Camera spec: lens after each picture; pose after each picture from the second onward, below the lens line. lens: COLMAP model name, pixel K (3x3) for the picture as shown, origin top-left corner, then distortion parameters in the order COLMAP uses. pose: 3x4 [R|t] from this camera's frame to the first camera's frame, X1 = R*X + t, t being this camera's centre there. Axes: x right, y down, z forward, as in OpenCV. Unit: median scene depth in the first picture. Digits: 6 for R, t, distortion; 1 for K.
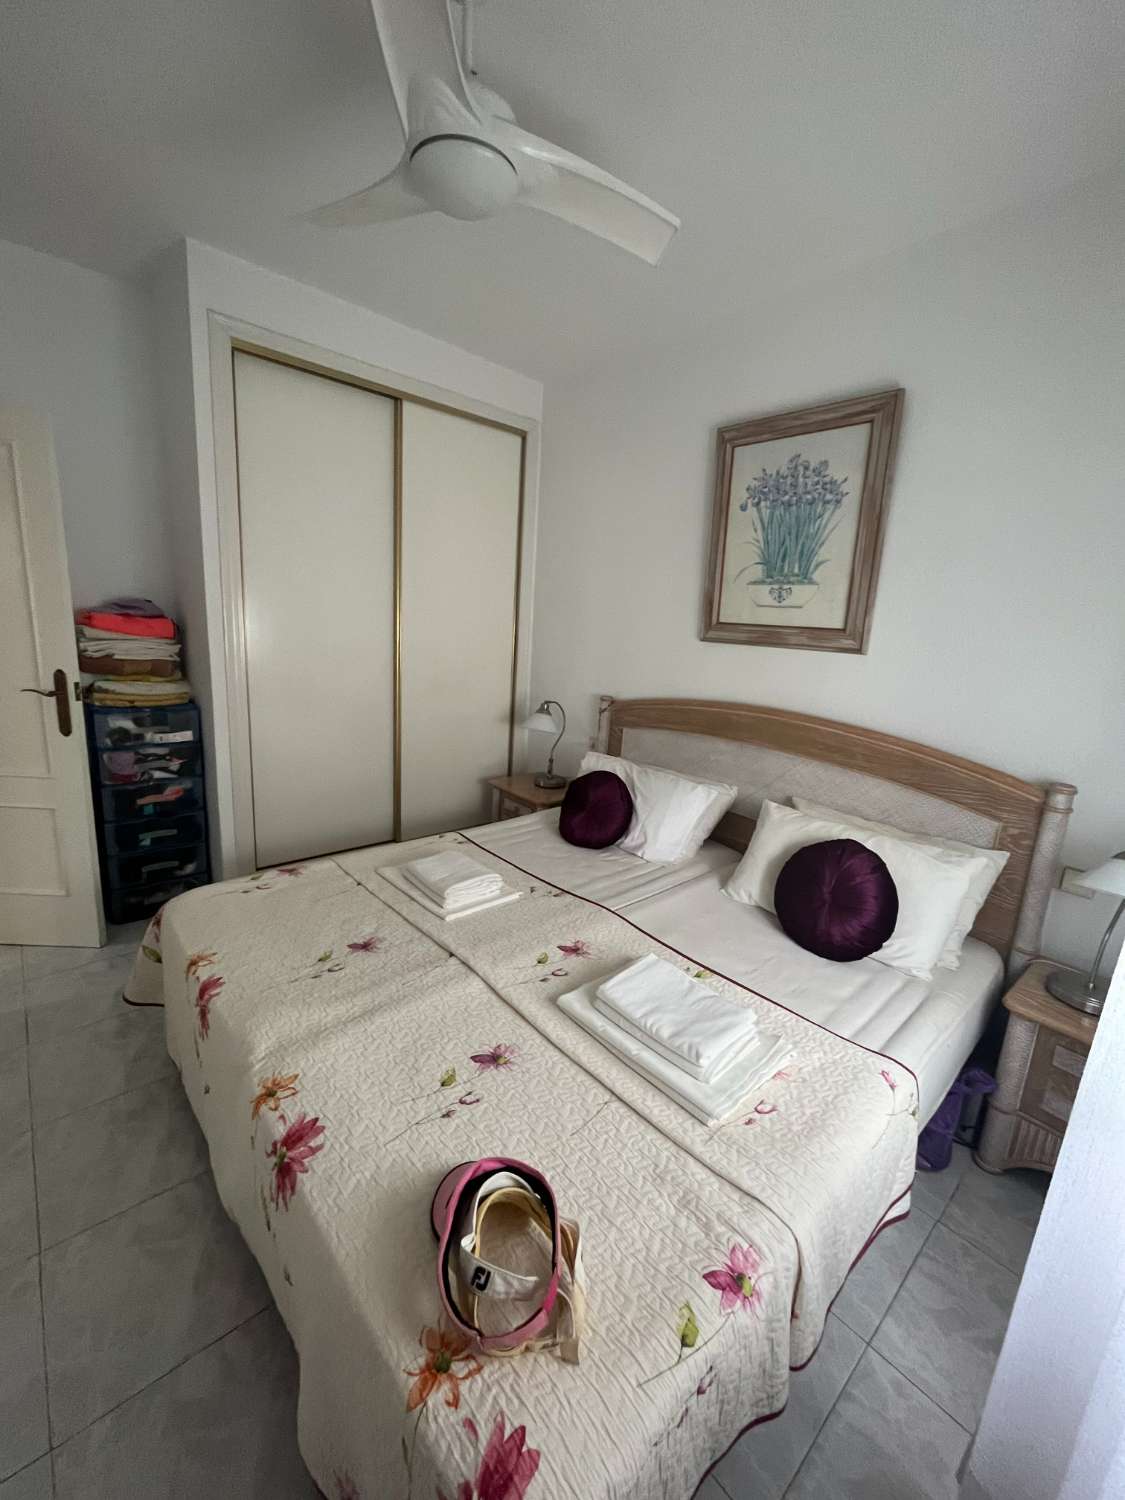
lens RADIAL K [[608.2, 0, 563.3], [0, 608.2, 747.2], [0, 0, 1]] dist [-0.002856, 0.000484]
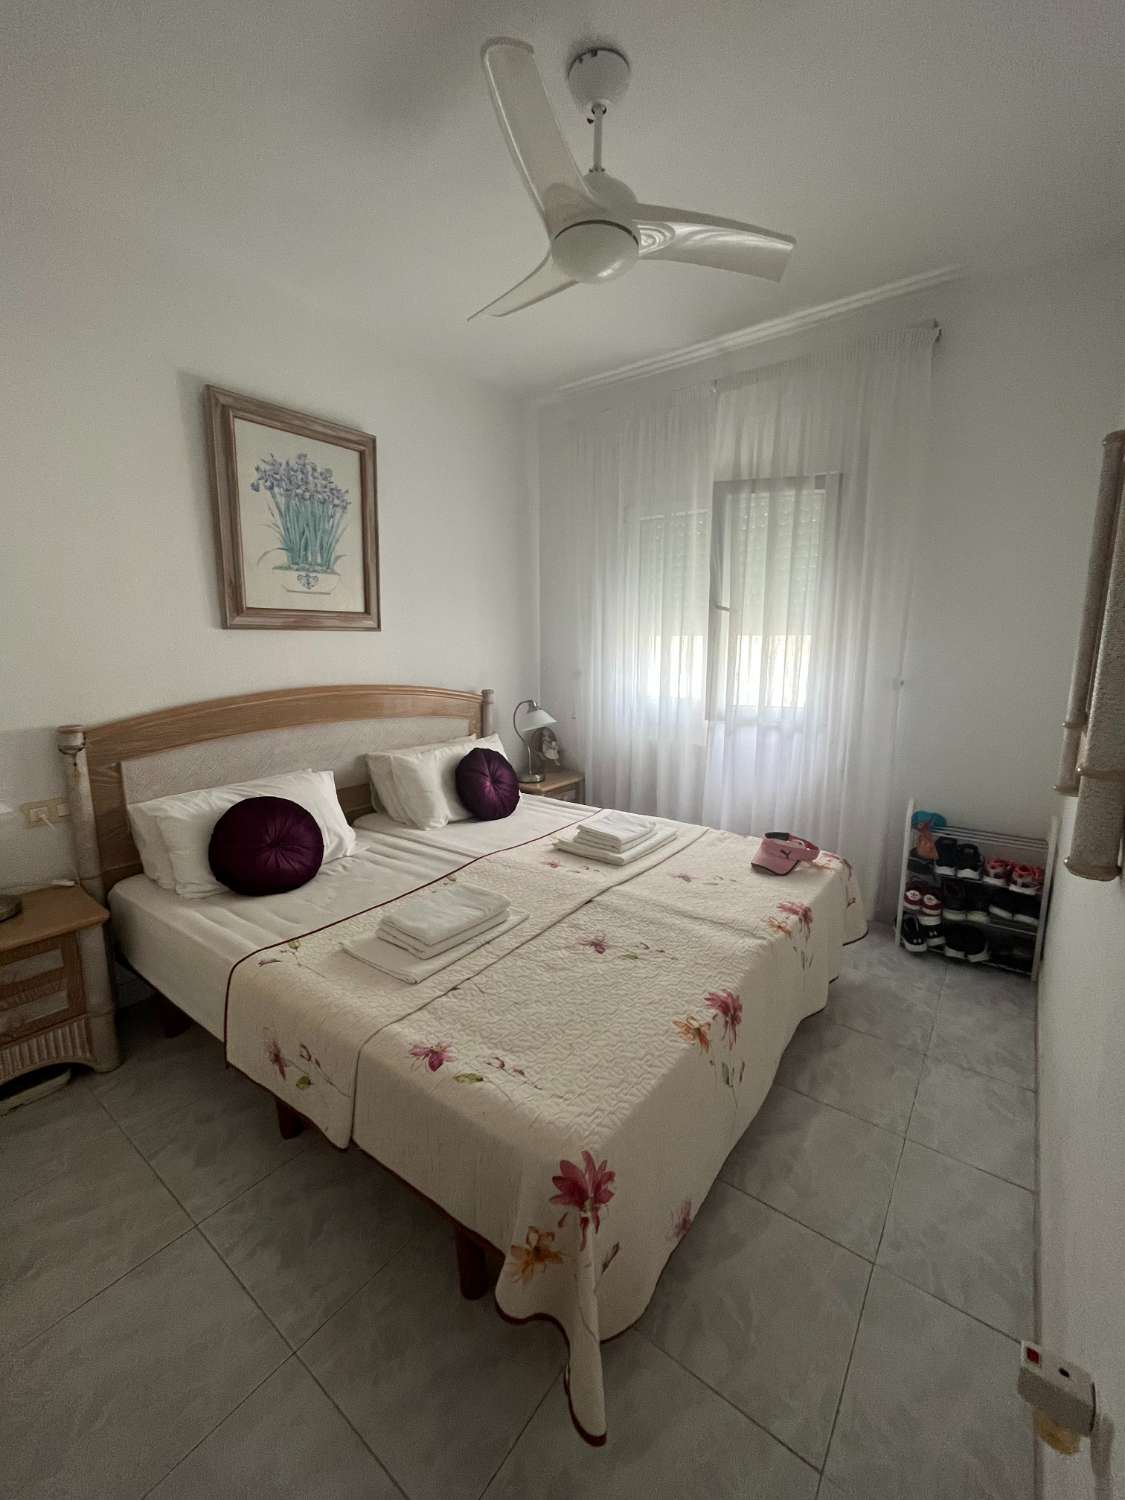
lens RADIAL K [[608.2, 0, 563.3], [0, 608.2, 747.2], [0, 0, 1]] dist [-0.002856, 0.000484]
pose [[-0.191691, -0.229731, 0.954190, -0.853753], [0.191628, 0.944747, 0.265955, -0.178300], [-0.962566, 0.233831, -0.137077, 0.803759]]
